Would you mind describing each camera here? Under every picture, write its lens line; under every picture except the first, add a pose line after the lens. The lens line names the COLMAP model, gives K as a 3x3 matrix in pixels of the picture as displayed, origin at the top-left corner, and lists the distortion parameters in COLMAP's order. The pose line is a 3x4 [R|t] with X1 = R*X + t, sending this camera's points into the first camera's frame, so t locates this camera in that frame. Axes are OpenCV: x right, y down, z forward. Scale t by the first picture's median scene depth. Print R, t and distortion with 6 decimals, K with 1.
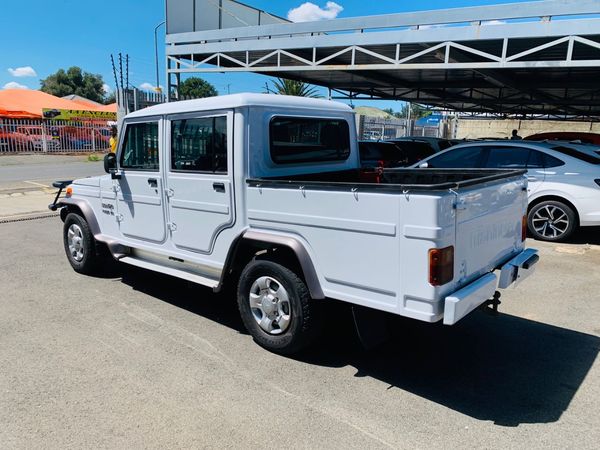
lens RADIAL K [[460.1, 0, 299.1], [0, 460.1, 224.6], [0, 0, 1]] dist [0.033352, -0.028687]
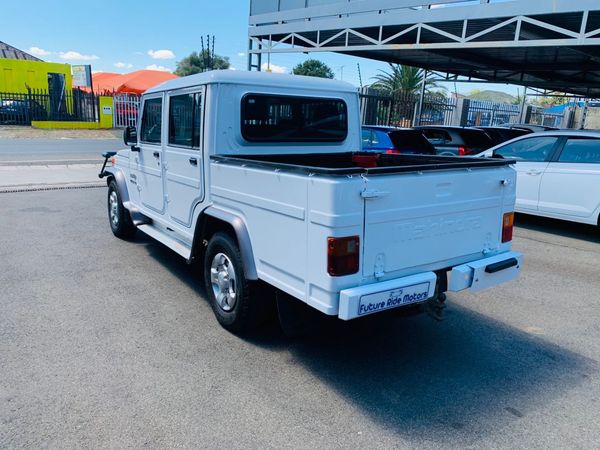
lens RADIAL K [[460.1, 0, 304.1], [0, 460.1, 220.9], [0, 0, 1]] dist [0.033352, -0.028687]
pose [[0.969981, 0.082124, -0.228894, 0.262494], [-0.075887, 0.996469, 0.035937, -0.005527], [0.231037, -0.017488, 0.972788, 0.048775]]
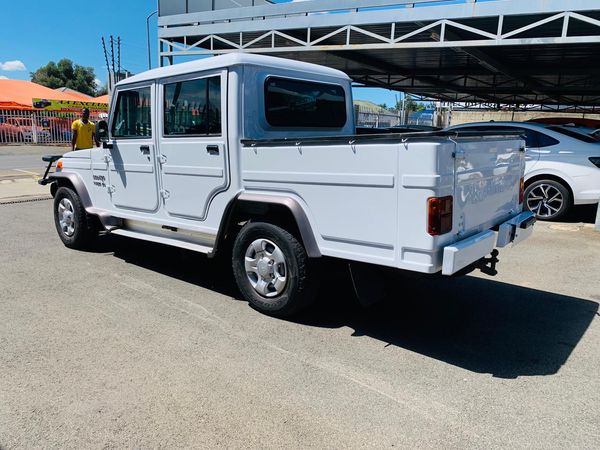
lens RADIAL K [[460.1, 0, 301.4], [0, 460.1, 224.4], [0, 0, 1]] dist [0.033352, -0.028687]
pose [[0.999836, -0.001981, 0.017988, -0.003275], [0.001826, 0.999961, 0.008640, 0.058935], [-0.018005, -0.008605, 0.999801, 0.012542]]
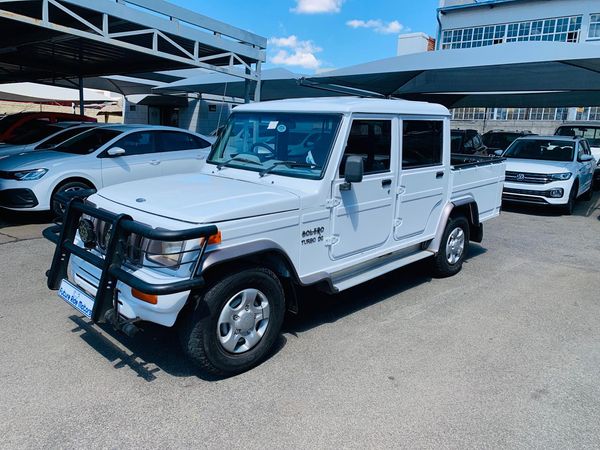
lens RADIAL K [[460.1, 0, 300.1], [0, 460.1, 227.6], [0, 0, 1]] dist [0.033352, -0.028687]
pose [[0.048858, -0.216370, 0.975088, -1.274480], [0.147797, 0.967073, 0.207185, -0.226839], [-0.987810, 0.133993, 0.079229, 1.108687]]
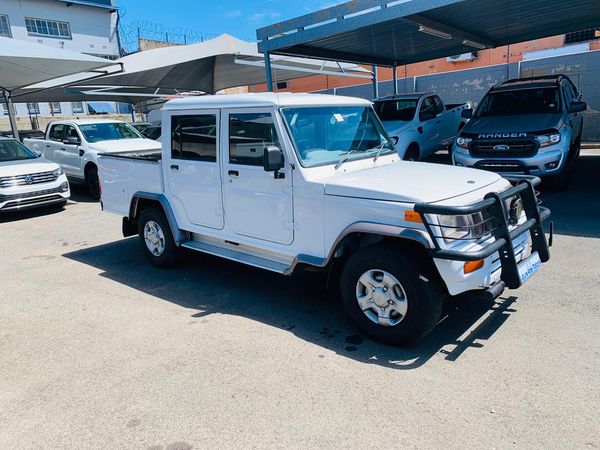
lens RADIAL K [[460.1, 0, 300.8], [0, 460.1, 225.4], [0, 0, 1]] dist [0.033352, -0.028687]
pose [[-0.998749, 0.049361, 0.008033, -0.221982], [0.048432, 0.914625, 0.401392, -0.437305], [0.012466, 0.401279, -0.915871, 2.235507]]
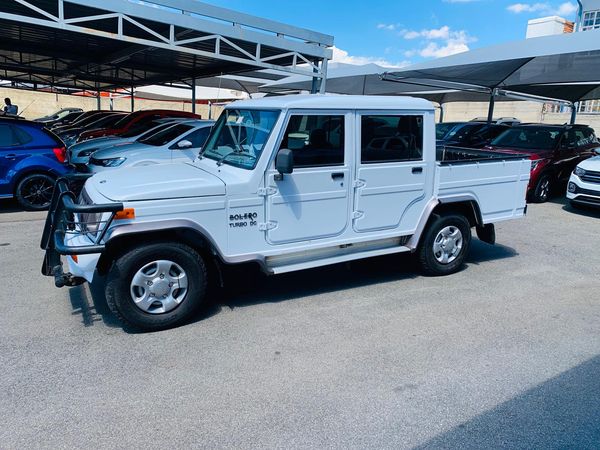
lens RADIAL K [[460.1, 0, 300.1], [0, 460.1, 223.6], [0, 0, 1]] dist [0.033352, -0.028687]
pose [[0.341770, -0.205781, 0.916977, -1.273894], [0.142199, 0.975822, 0.165987, -0.167570], [-0.928963, 0.073664, 0.362769, 0.718801]]
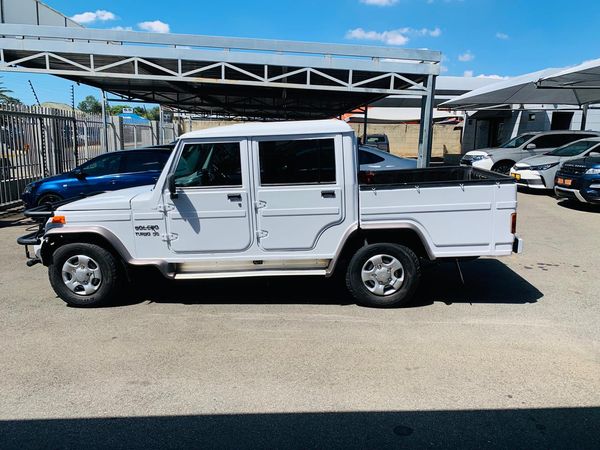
lens RADIAL K [[460.1, 0, 300.9], [0, 460.1, 226.0], [0, 0, 1]] dist [0.033352, -0.028687]
pose [[0.790888, -0.136832, 0.596467, -0.849766], [0.131700, 0.989901, 0.052460, -0.060217], [-0.597621, 0.037065, 0.800922, 0.029935]]
